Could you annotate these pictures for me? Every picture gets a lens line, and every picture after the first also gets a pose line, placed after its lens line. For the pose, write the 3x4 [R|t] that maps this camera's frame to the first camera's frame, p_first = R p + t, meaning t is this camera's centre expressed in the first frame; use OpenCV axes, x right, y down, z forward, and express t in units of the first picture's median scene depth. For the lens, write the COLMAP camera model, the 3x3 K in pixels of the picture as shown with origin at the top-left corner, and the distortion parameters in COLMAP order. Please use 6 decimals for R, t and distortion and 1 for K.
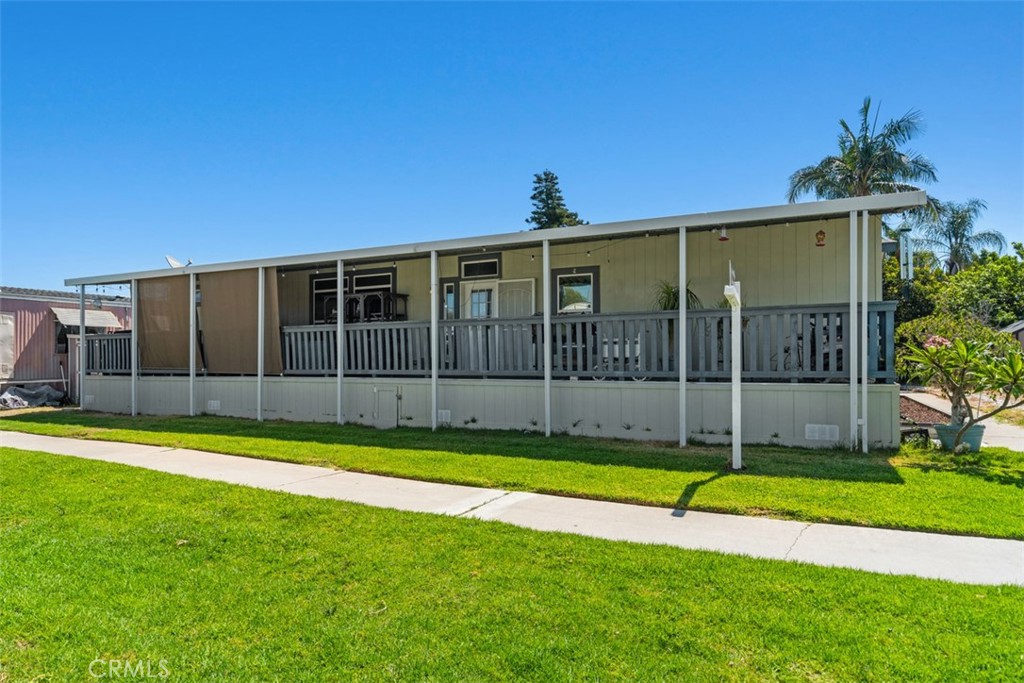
lens RADIAL K [[604.6, 0, 509.6], [0, 604.6, 355.1], [0, 0, 1]] dist [0.001884, 0.000071]
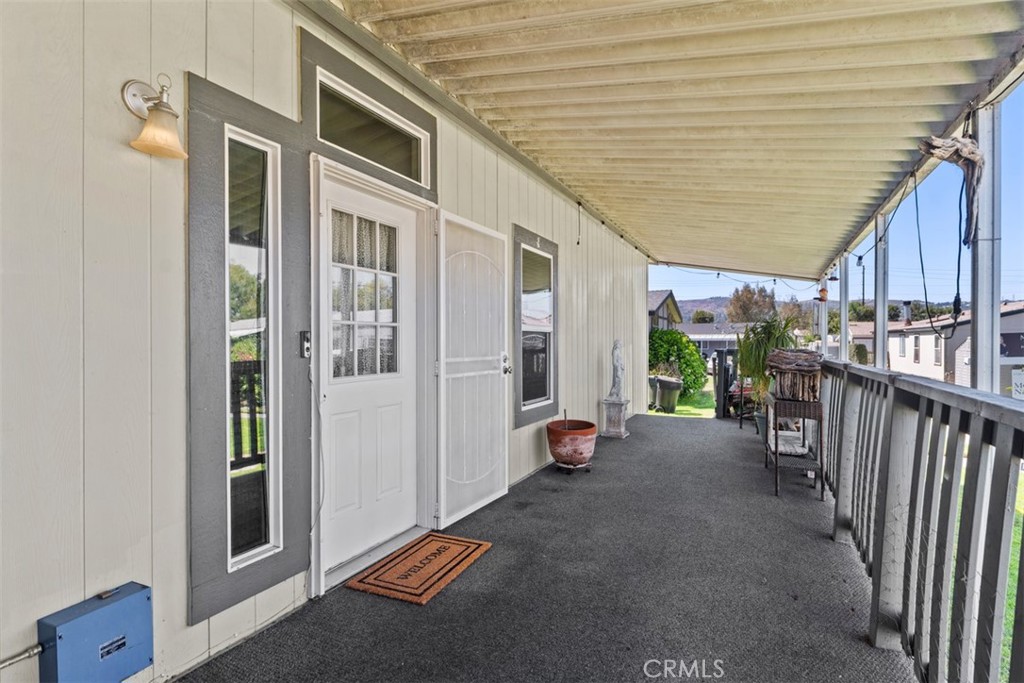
lens RADIAL K [[512.8, 0, 512.0], [0, 512.8, 341.5], [0, 0, 1]] dist [-0.000886, -0.000025]
pose [[0.010947, -0.001671, 0.999939, -0.290833], [-0.002573, 0.999995, 0.001700, -0.062762], [-0.999937, -0.002591, 0.010942, 1.035137]]
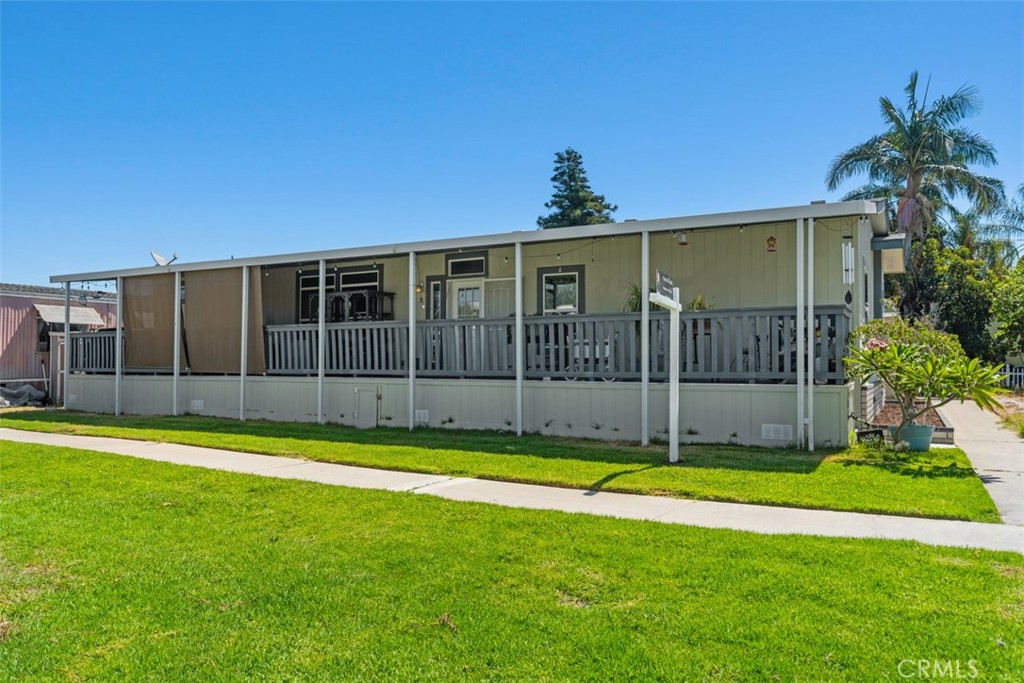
lens RADIAL K [[712.2, 0, 512.0], [0, 712.2, 341.5], [0, 0, 1]] dist [0.000363, 0.000965]
pose [[0.999099, 0.004285, -0.042226, 0.080291], [-0.005159, 0.999774, -0.020605, 0.001002], [0.042128, 0.020804, 0.998896, -0.155463]]
